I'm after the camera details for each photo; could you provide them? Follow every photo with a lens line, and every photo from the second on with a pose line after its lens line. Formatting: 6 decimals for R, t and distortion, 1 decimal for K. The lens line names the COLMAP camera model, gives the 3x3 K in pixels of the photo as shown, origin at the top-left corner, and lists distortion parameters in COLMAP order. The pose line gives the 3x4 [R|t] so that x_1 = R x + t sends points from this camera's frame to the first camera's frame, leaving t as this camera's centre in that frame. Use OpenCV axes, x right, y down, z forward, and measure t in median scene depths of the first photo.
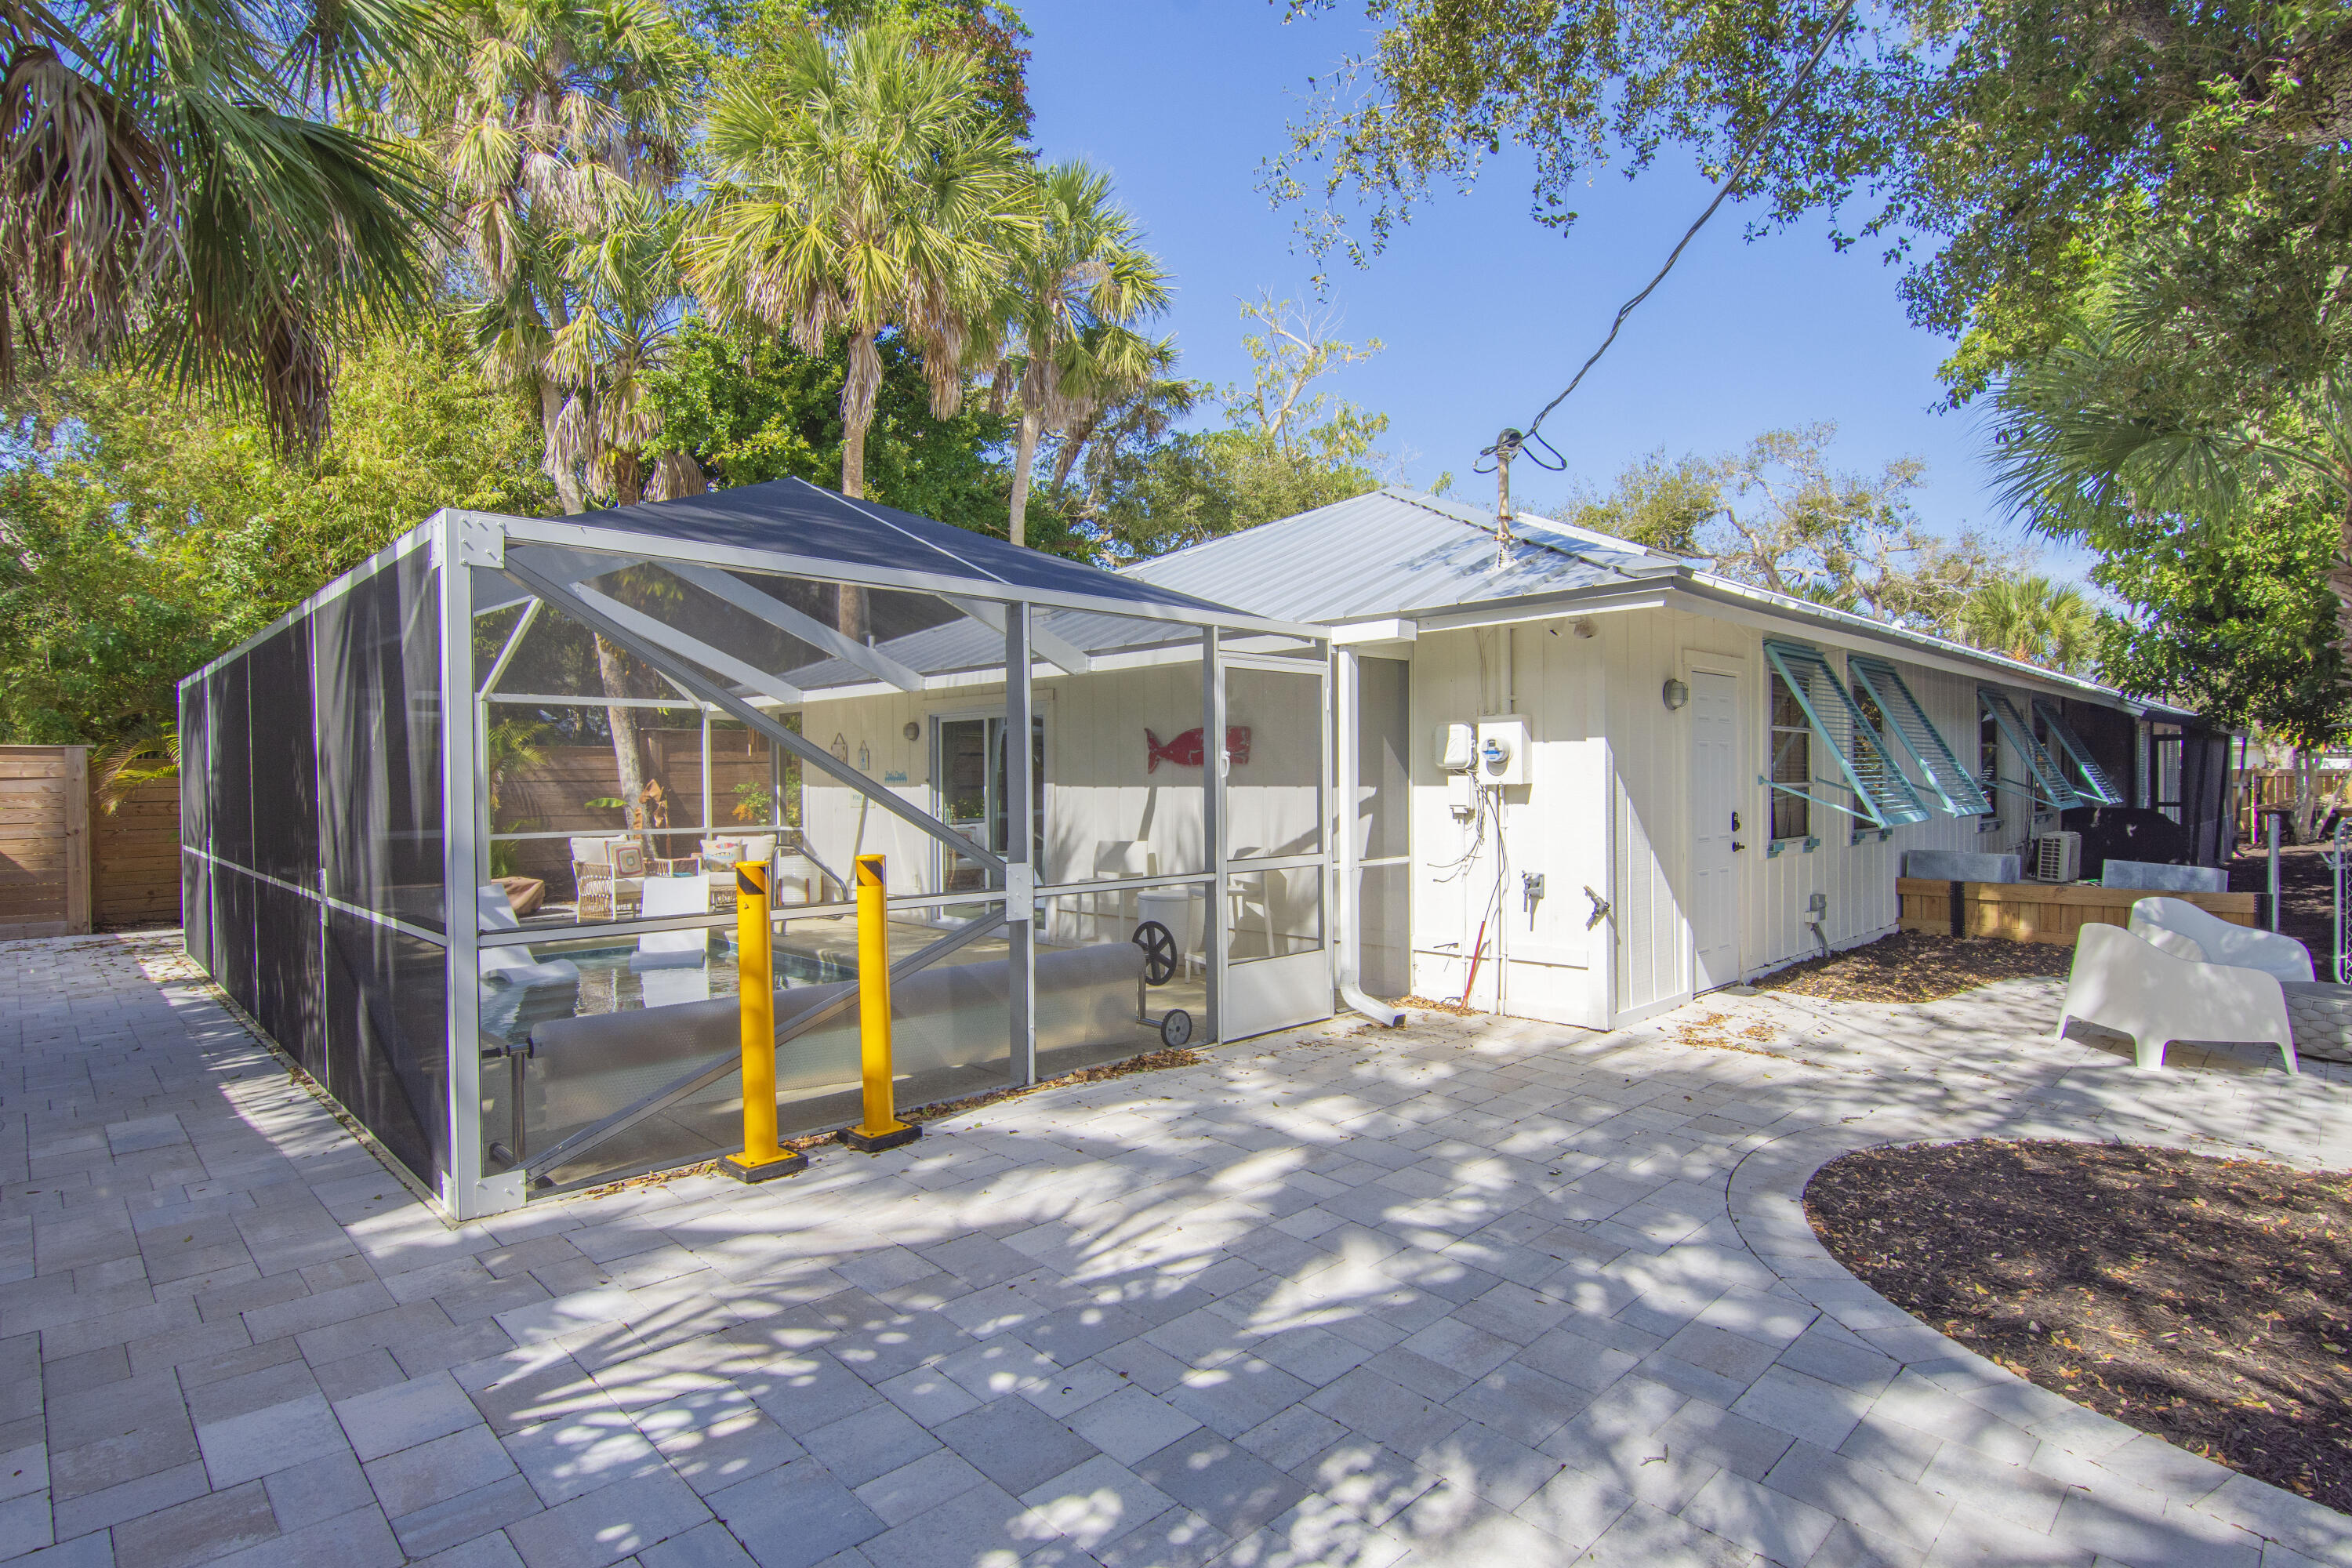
lens RADIAL K [[1207.4, 0, 1179.6], [0, 1207.4, 777.4], [0, 0, 1]] dist [-0.004284, 0.002647]
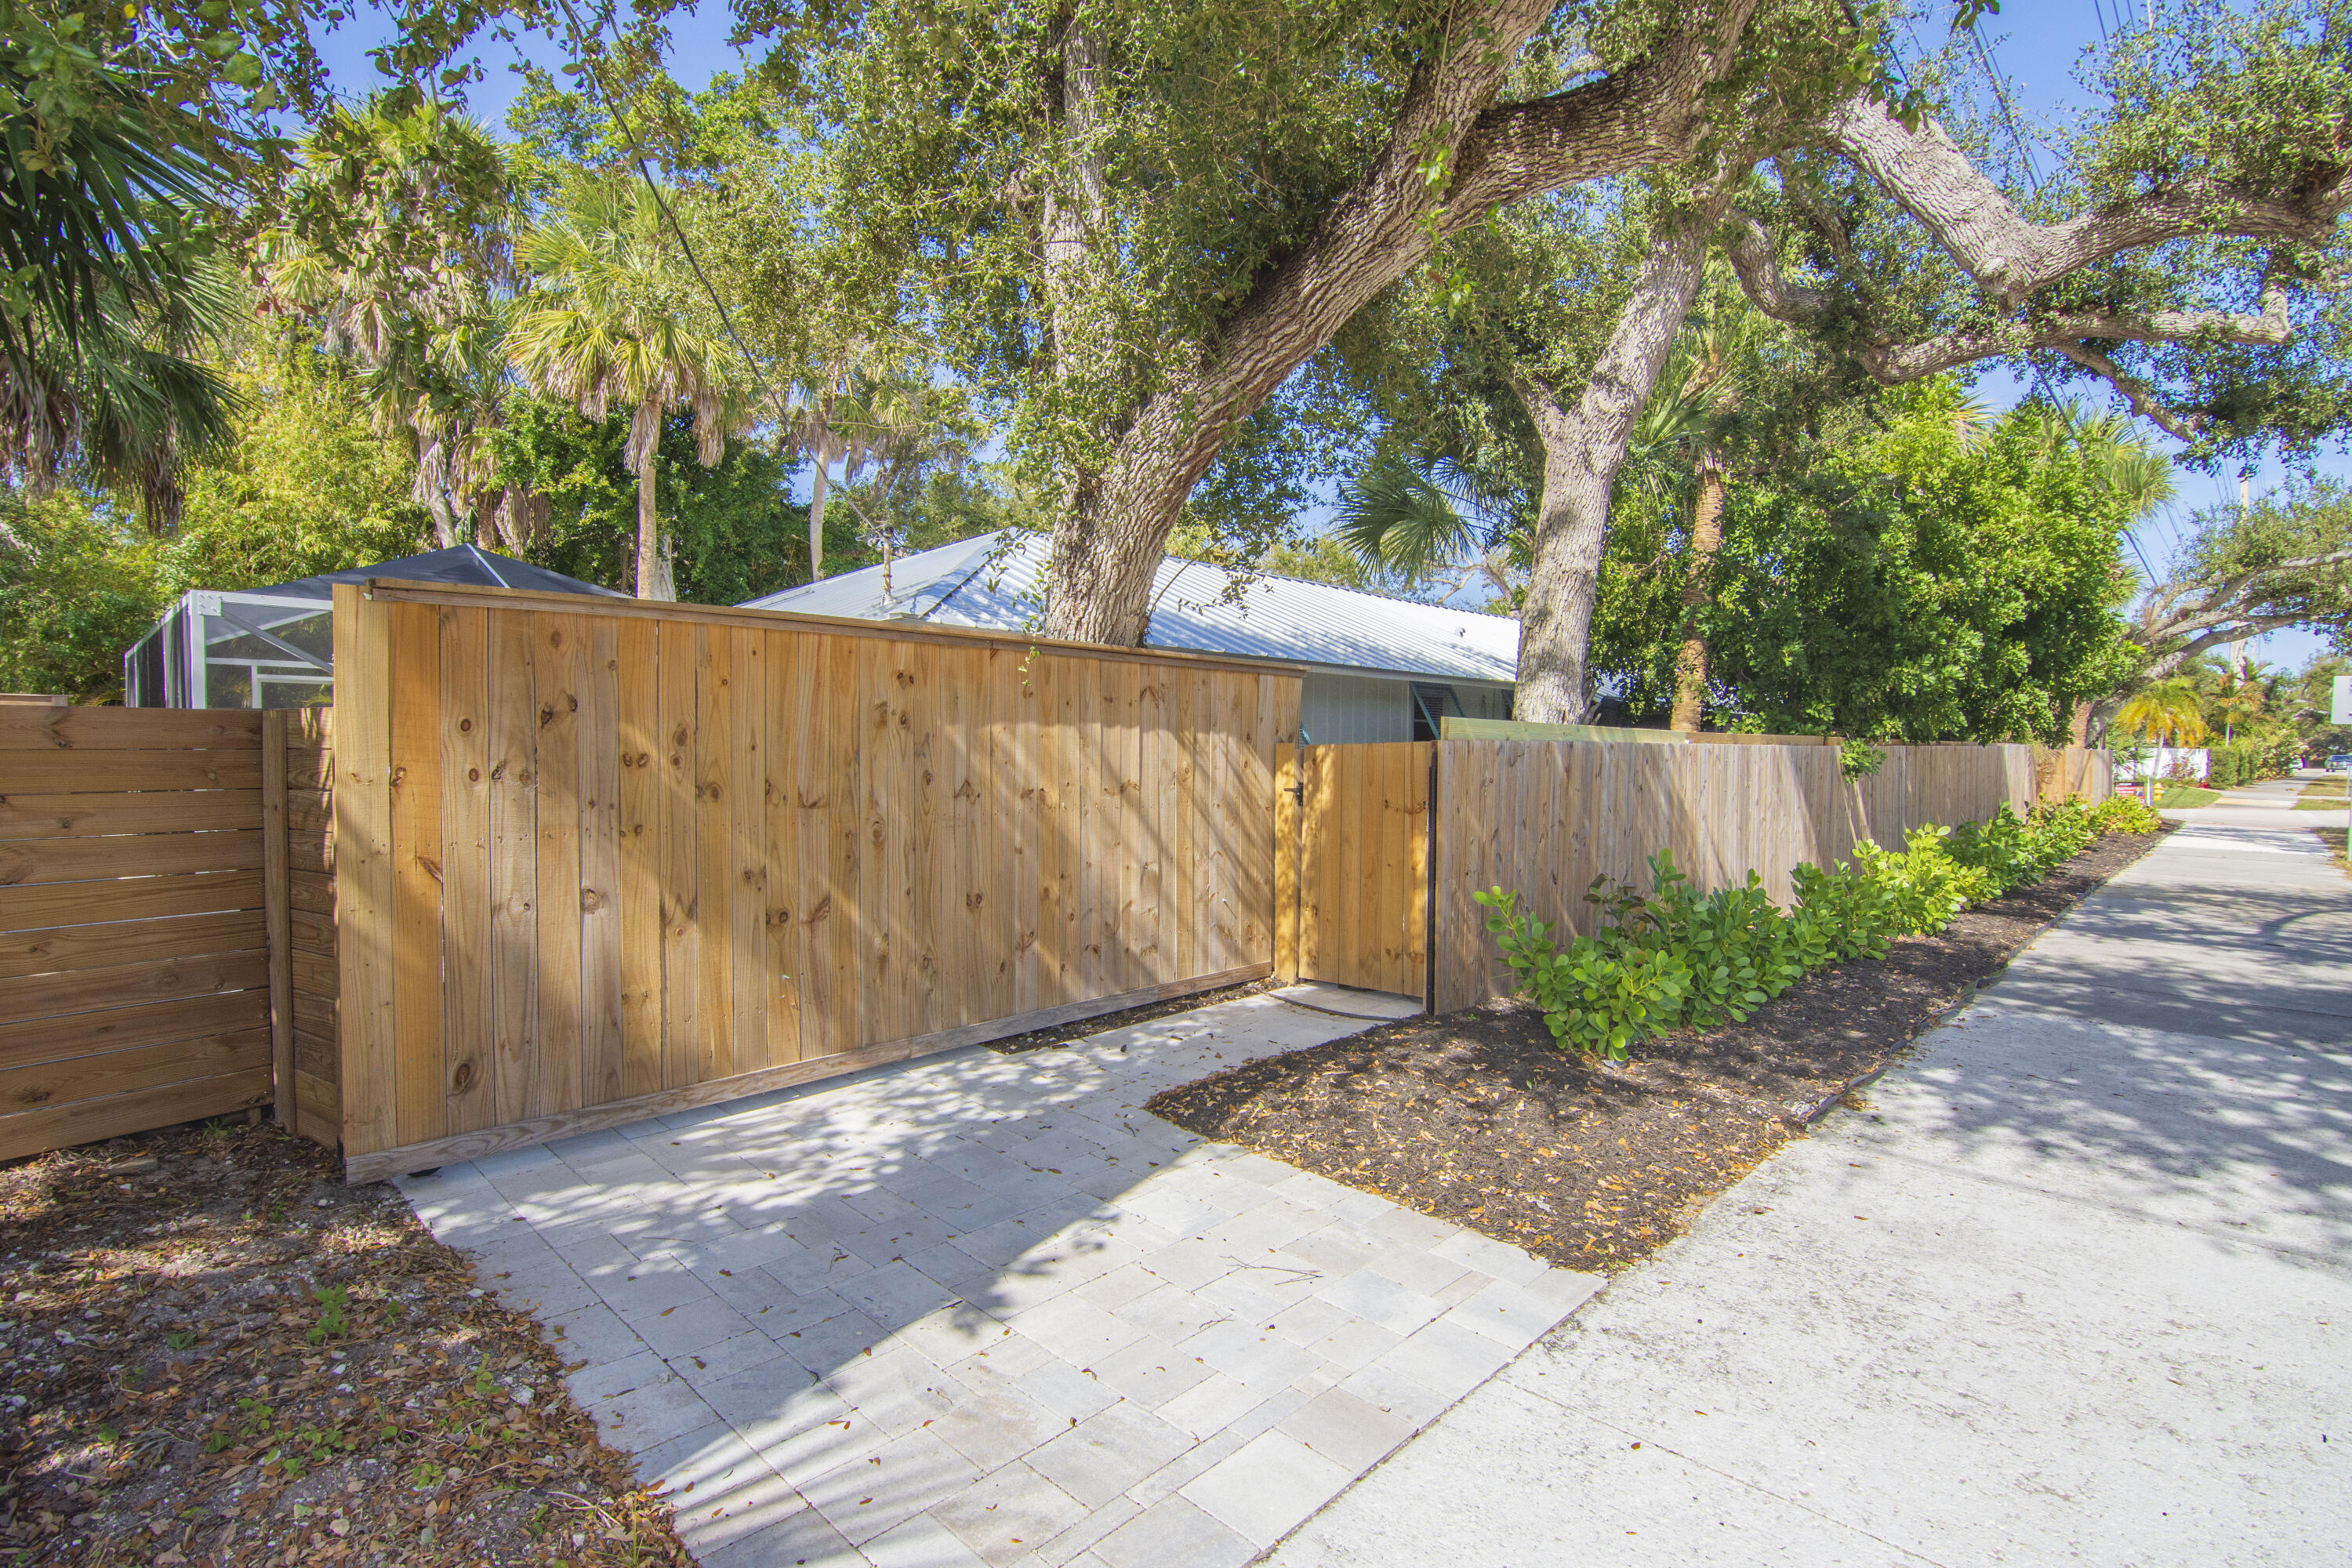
lens RADIAL K [[1145.0, 0, 1171.4], [0, 1145.0, 771.2], [0, 0, 1]] dist [0.002118, -0.006124]
pose [[0.999780, 0.014374, 0.015300, 0.322723], [-0.014638, 0.999744, 0.017244, 0.017634], [-0.015048, -0.017464, 0.999734, -0.315196]]
